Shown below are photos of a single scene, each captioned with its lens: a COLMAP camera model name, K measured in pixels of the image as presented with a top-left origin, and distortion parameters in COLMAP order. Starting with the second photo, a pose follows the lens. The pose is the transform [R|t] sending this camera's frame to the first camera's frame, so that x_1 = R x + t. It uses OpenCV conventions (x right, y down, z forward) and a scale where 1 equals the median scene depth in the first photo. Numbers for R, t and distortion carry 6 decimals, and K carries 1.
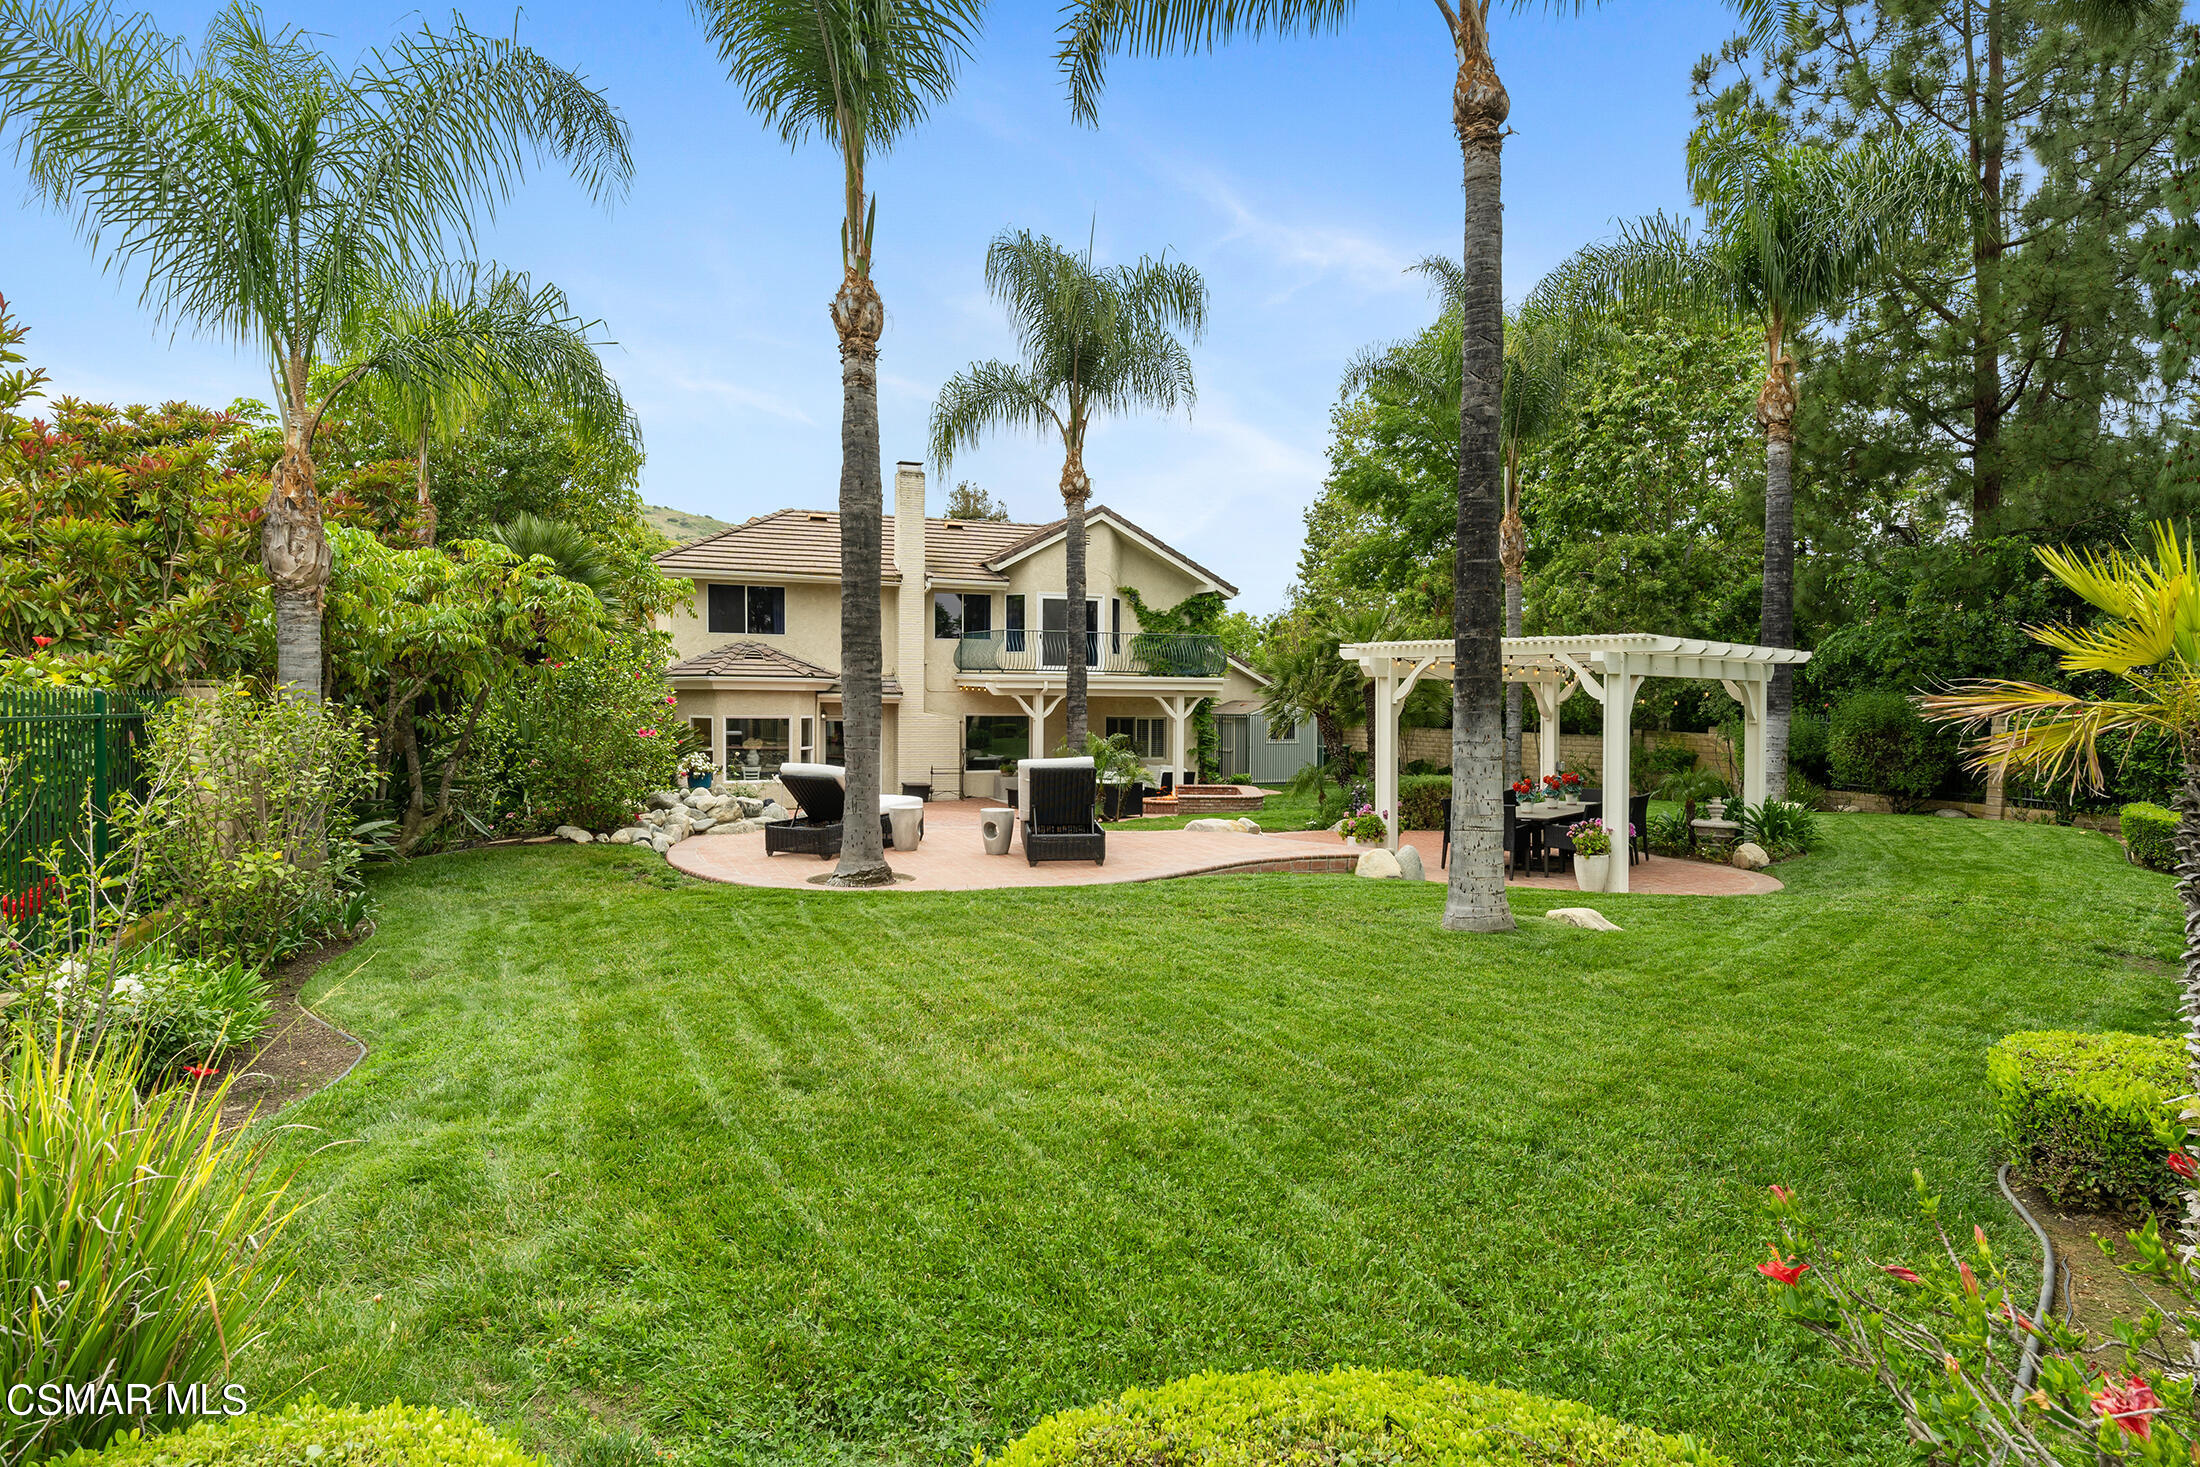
lens RADIAL K [[1317.2, 0, 1100.0], [0, 1317.2, 733.5], [0, 0, 1]] dist [0.001106, 0.000024]
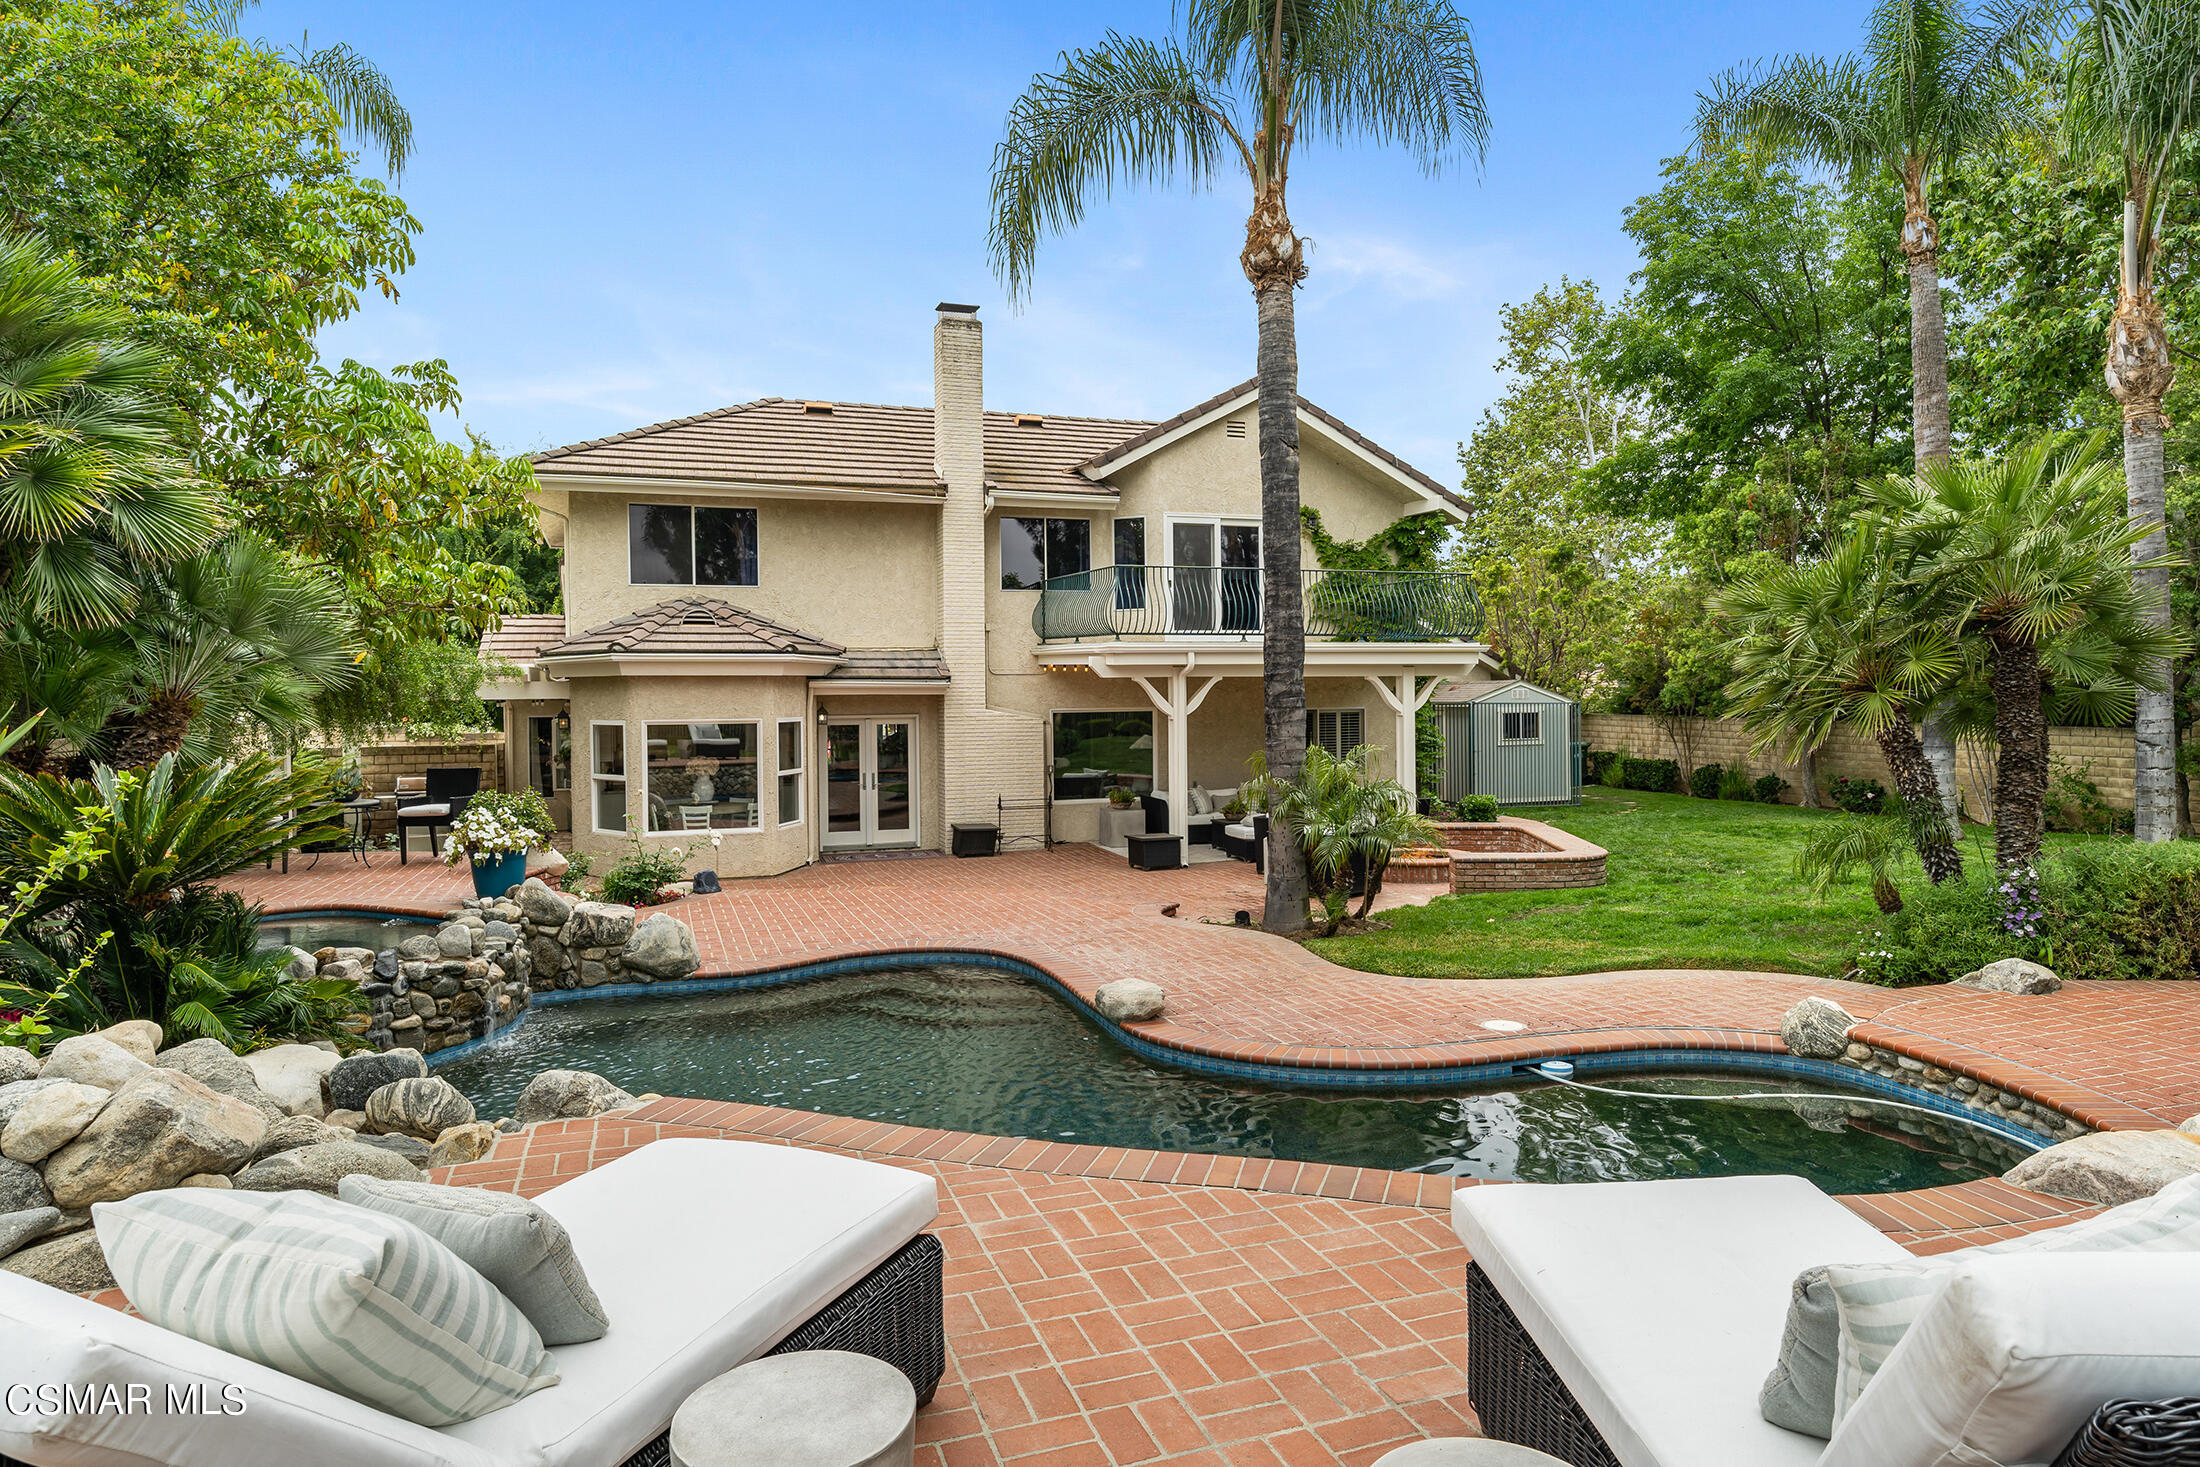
lens RADIAL K [[1365.7, 0, 1101.4], [0, 1365.7, 690.4], [0, 0, 1]] dist [-0.001251, -0.000150]
pose [[0.998406, -0.017982, -0.053500, -0.045045], [0.016600, 0.999520, -0.026151, -0.006941], [0.053945, 0.025221, 0.998225, 0.362775]]
